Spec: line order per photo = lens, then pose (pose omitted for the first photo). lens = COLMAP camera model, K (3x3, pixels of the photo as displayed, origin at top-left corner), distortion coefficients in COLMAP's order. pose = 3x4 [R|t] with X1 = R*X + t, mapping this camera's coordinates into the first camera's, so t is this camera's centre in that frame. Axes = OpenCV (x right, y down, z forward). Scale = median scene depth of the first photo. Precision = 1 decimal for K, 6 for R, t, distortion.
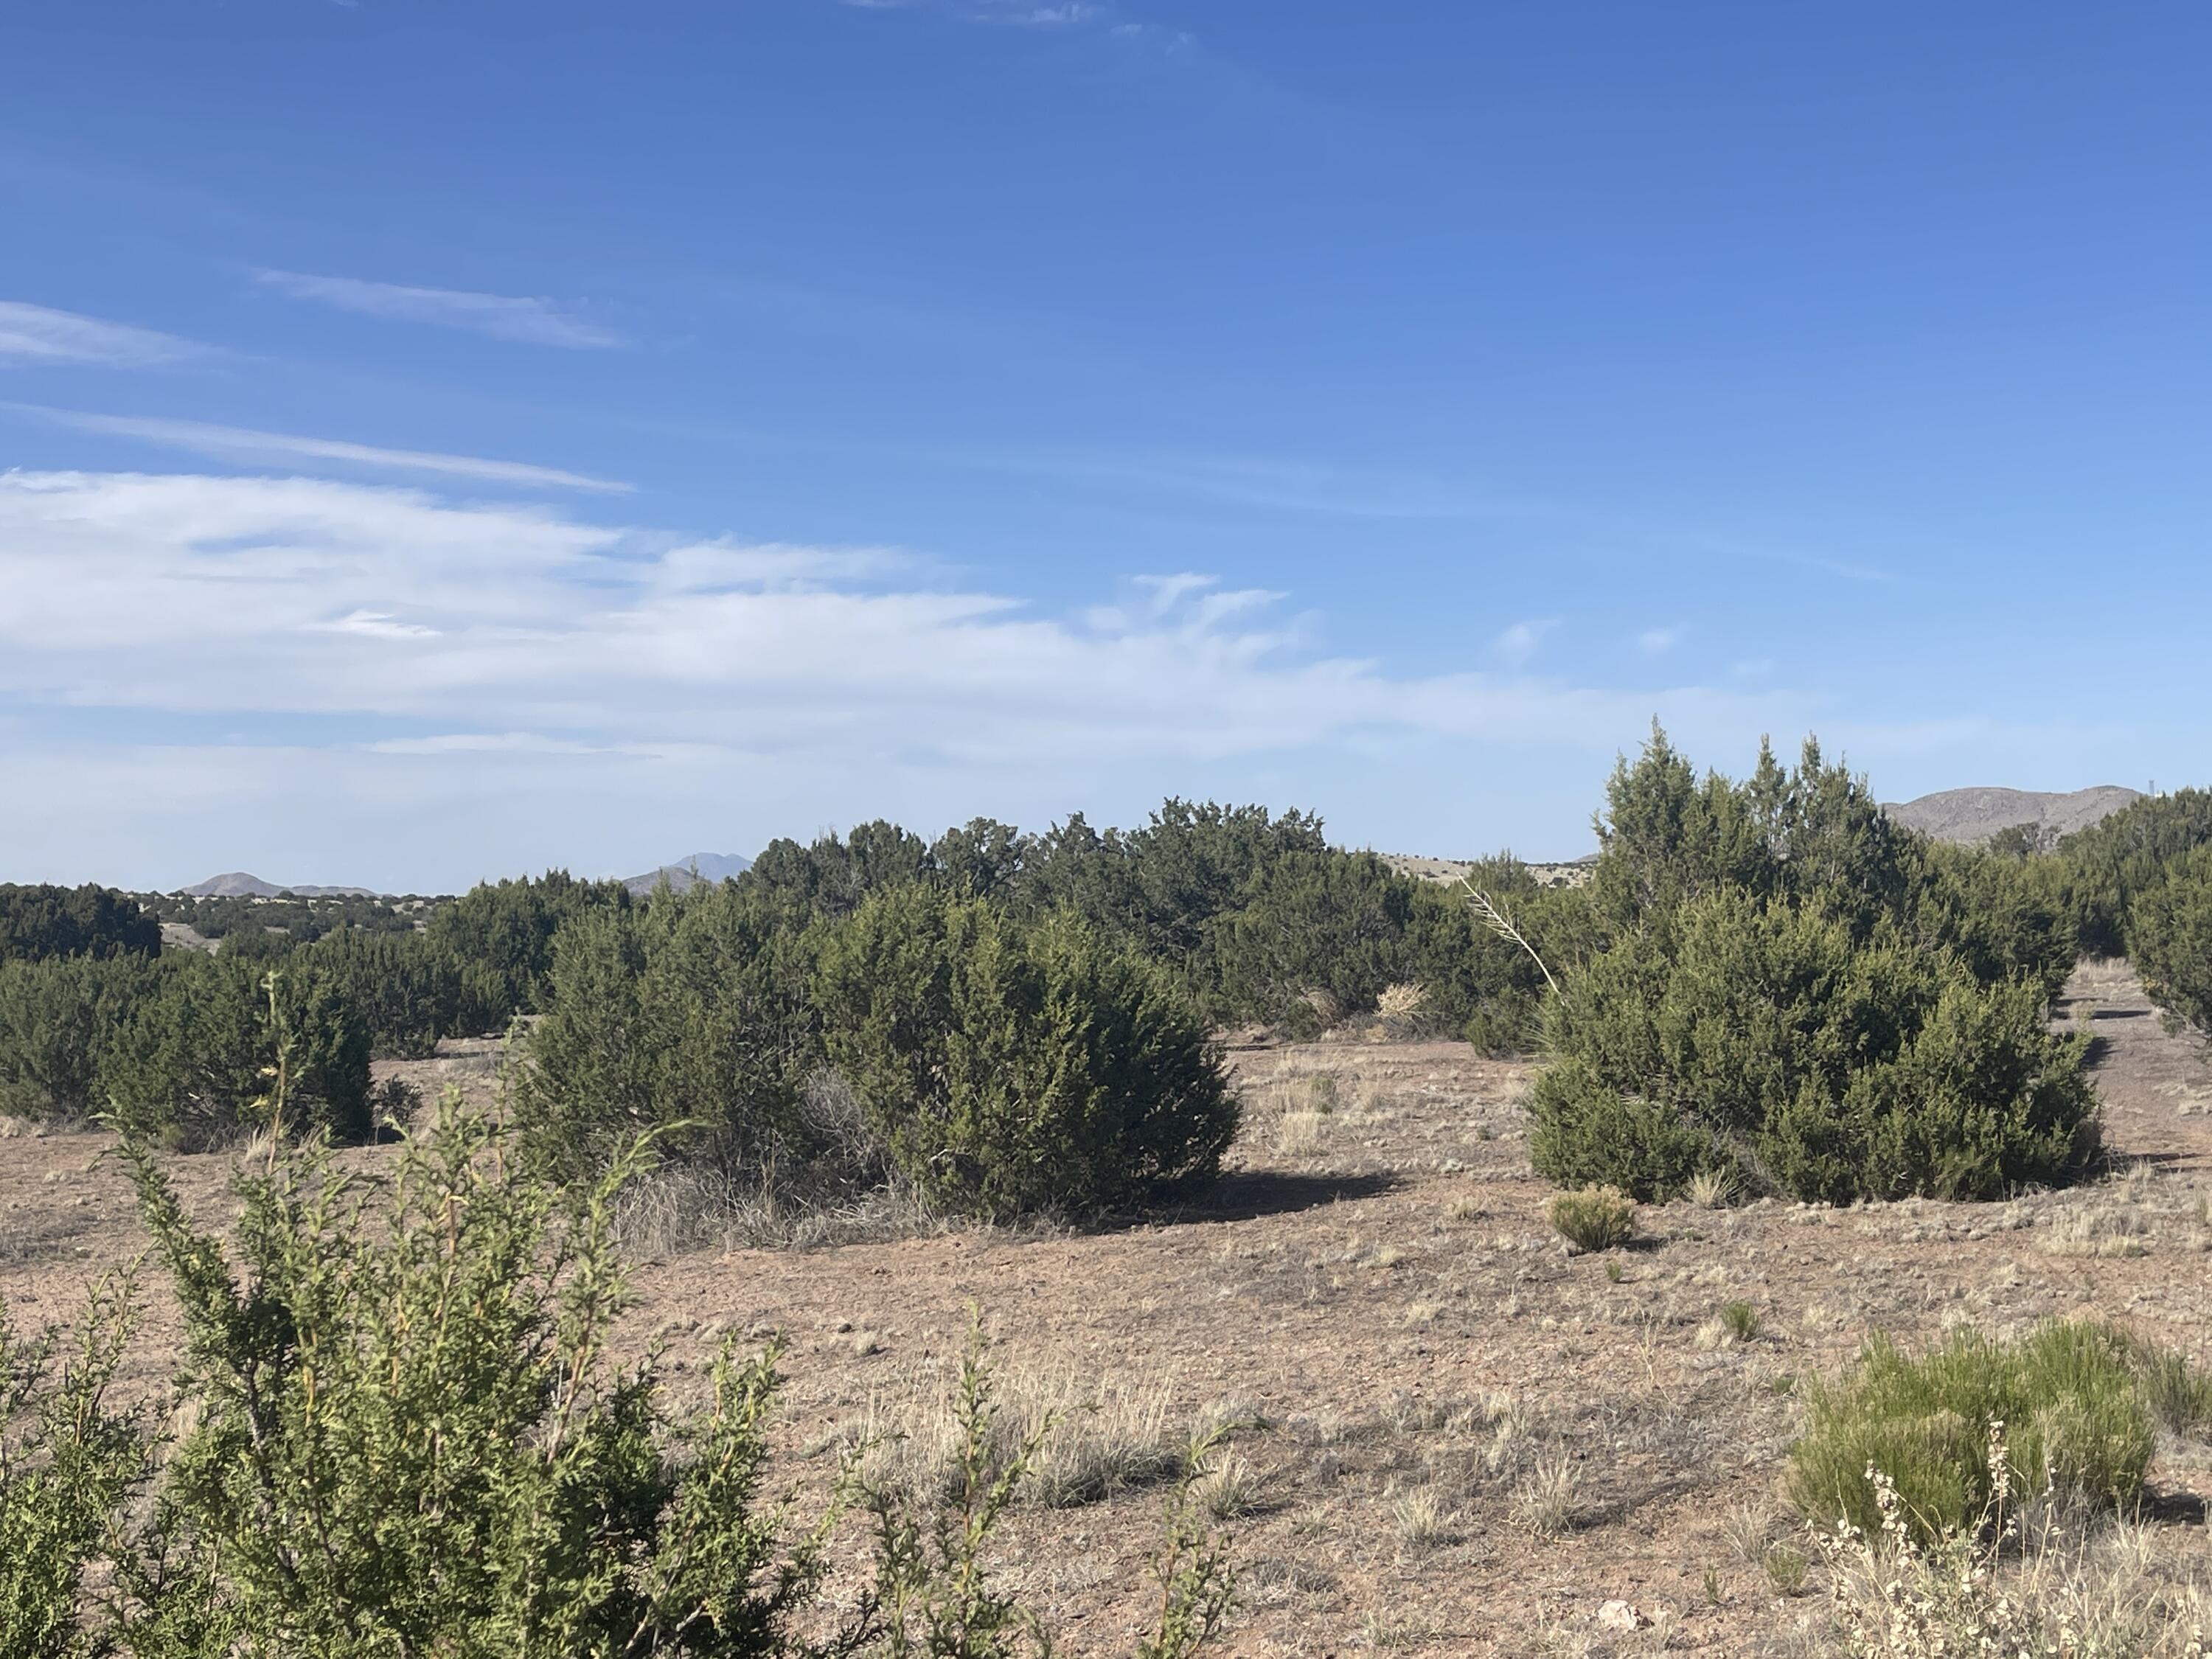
lens RADIAL K [[2518.5, 0, 1101.2], [0, 2518.5, 831.1], [0, 0, 1]] dist [-0.020967, 0.000000]
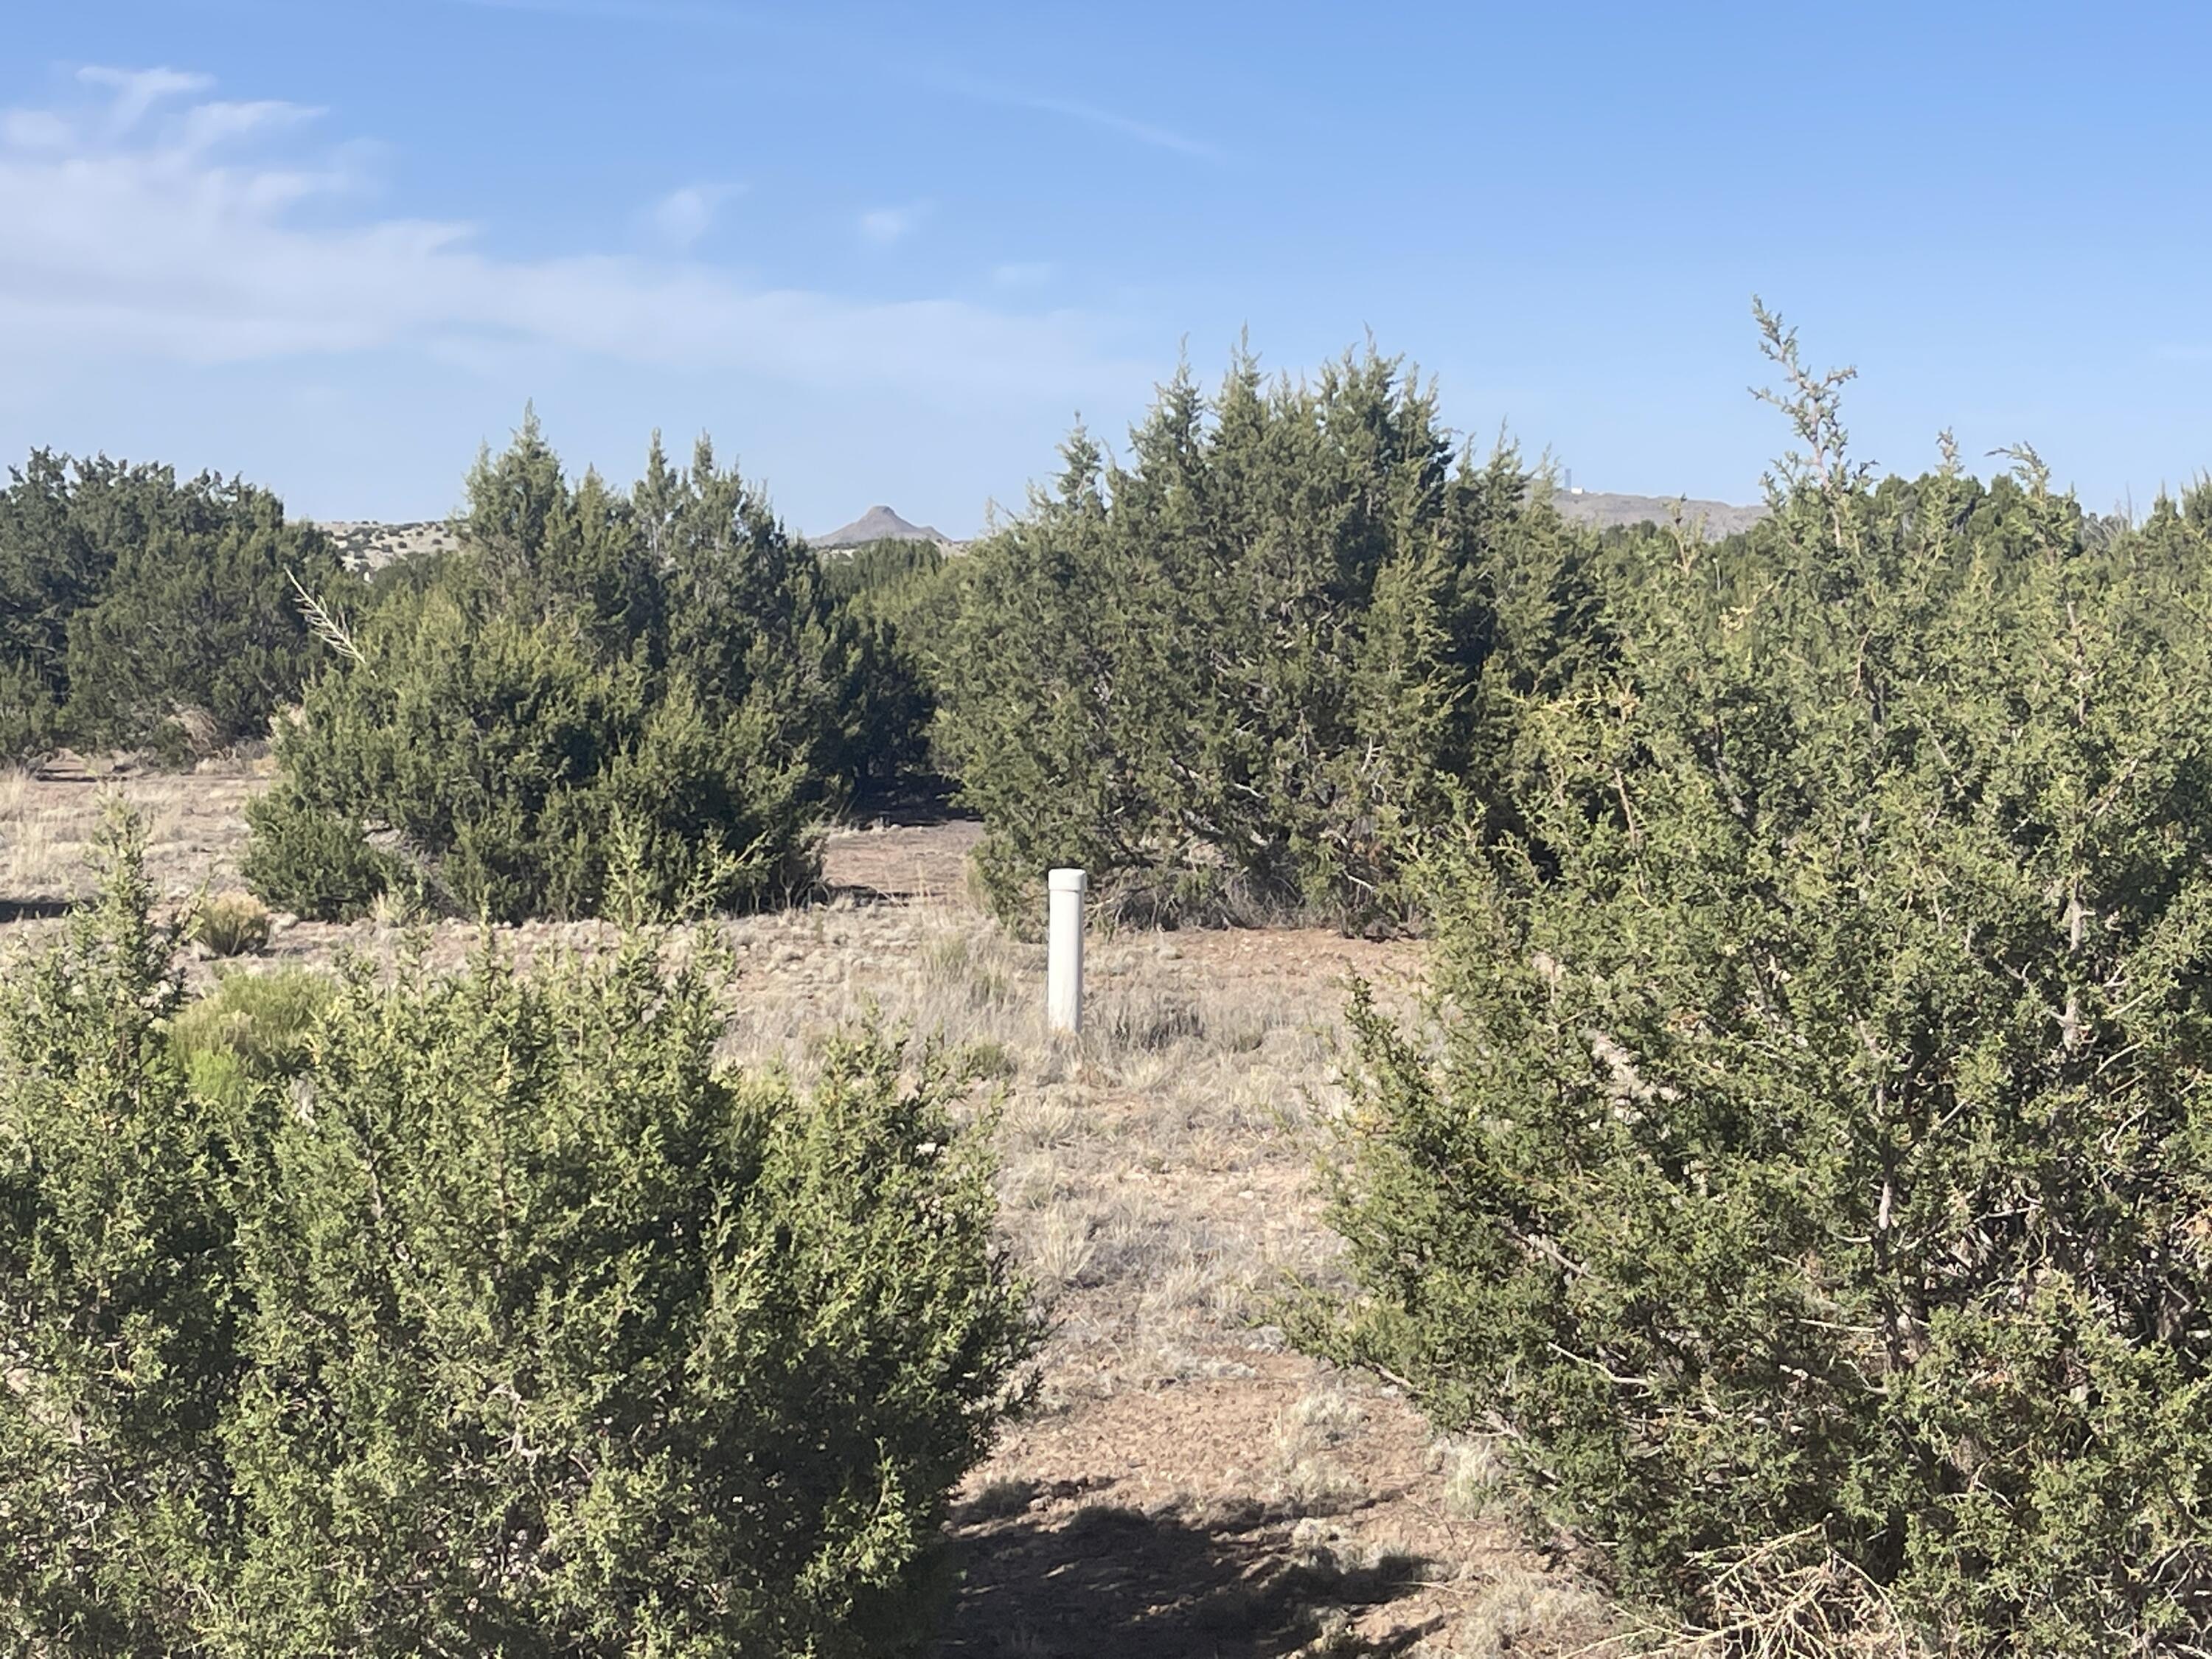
lens RADIAL K [[3702.8, 0, 1116.9], [0, 3702.8, 811.9], [0, 0, 1]] dist [0.108690, 0.000000]
pose [[0.958604, 0.026762, 0.283483, 0.091651], [-0.050952, 0.995627, 0.078305, -0.024962], [-0.280148, -0.089508, 0.955775, -0.468946]]
